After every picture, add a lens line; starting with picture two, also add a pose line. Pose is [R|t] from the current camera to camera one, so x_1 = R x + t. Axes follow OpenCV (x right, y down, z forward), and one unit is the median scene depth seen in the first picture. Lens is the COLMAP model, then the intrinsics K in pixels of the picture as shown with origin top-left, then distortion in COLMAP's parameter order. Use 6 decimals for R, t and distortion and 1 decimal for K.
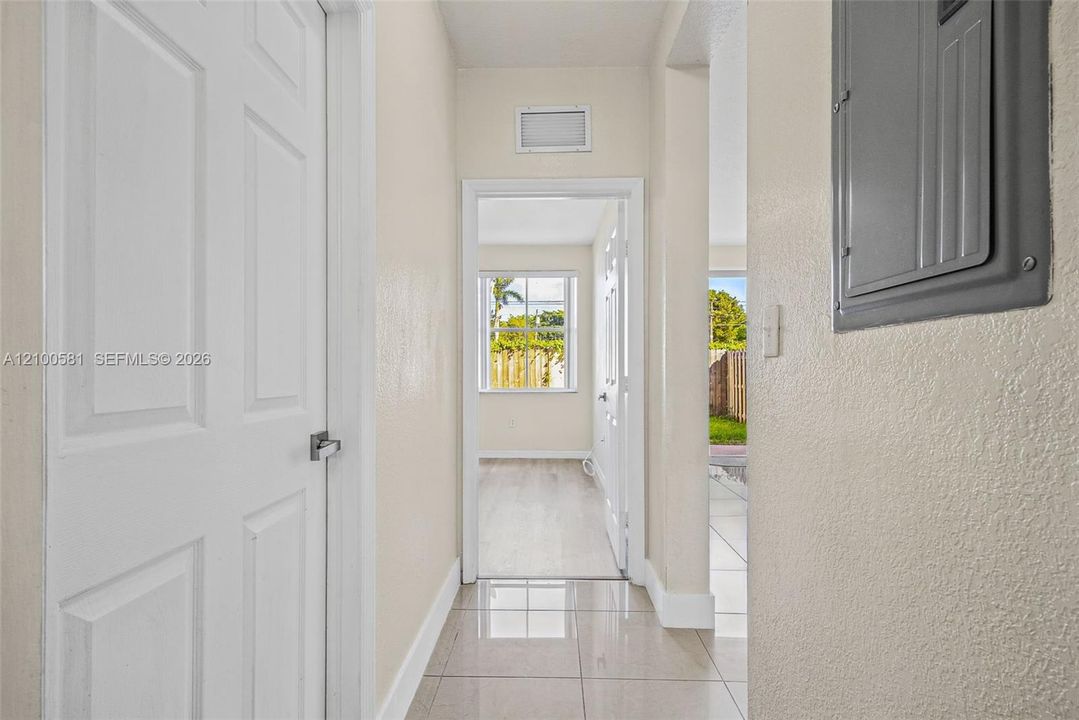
lens RADIAL K [[495.1, 0, 539.8], [0, 495.1, 364.1], [0, 0, 1]] dist [-0.001205, -0.001004]
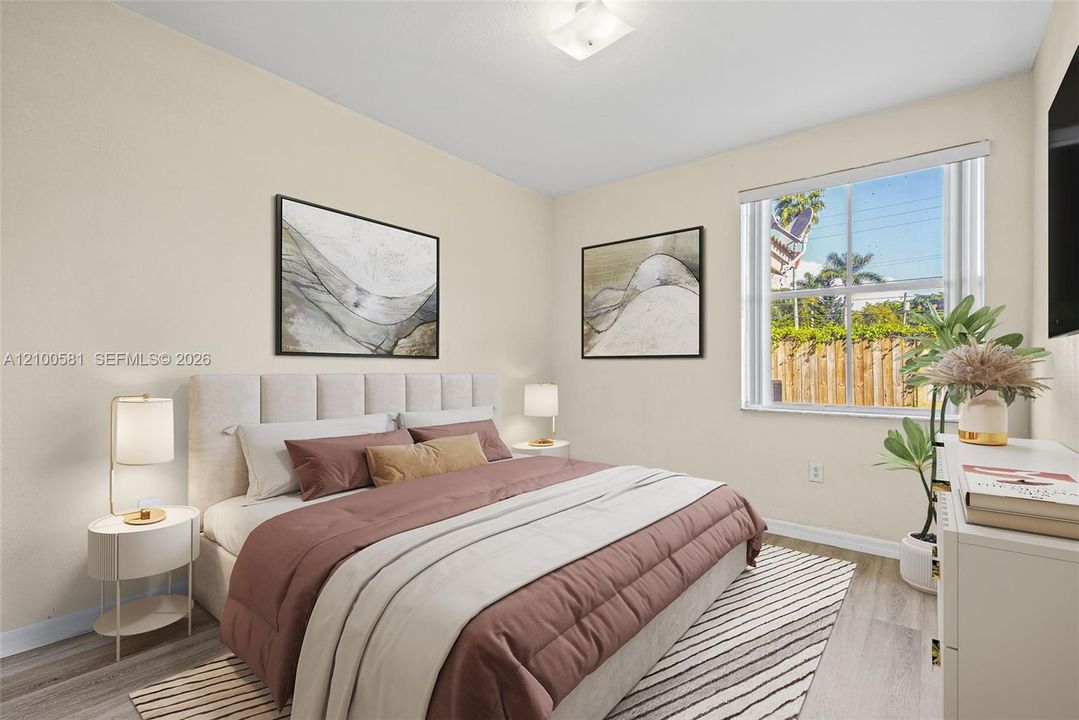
lens RADIAL K [[495.1, 0, 540.4], [0, 495.1, 361.8], [0, 0, 1]] dist [-0.001205, -0.001004]
pose [[0.801042, 0.003531, -0.598598, 0.010344], [-0.002356, 0.999993, 0.002746, 0.001193], [0.598604, -0.000789, 0.801045, 0.183388]]
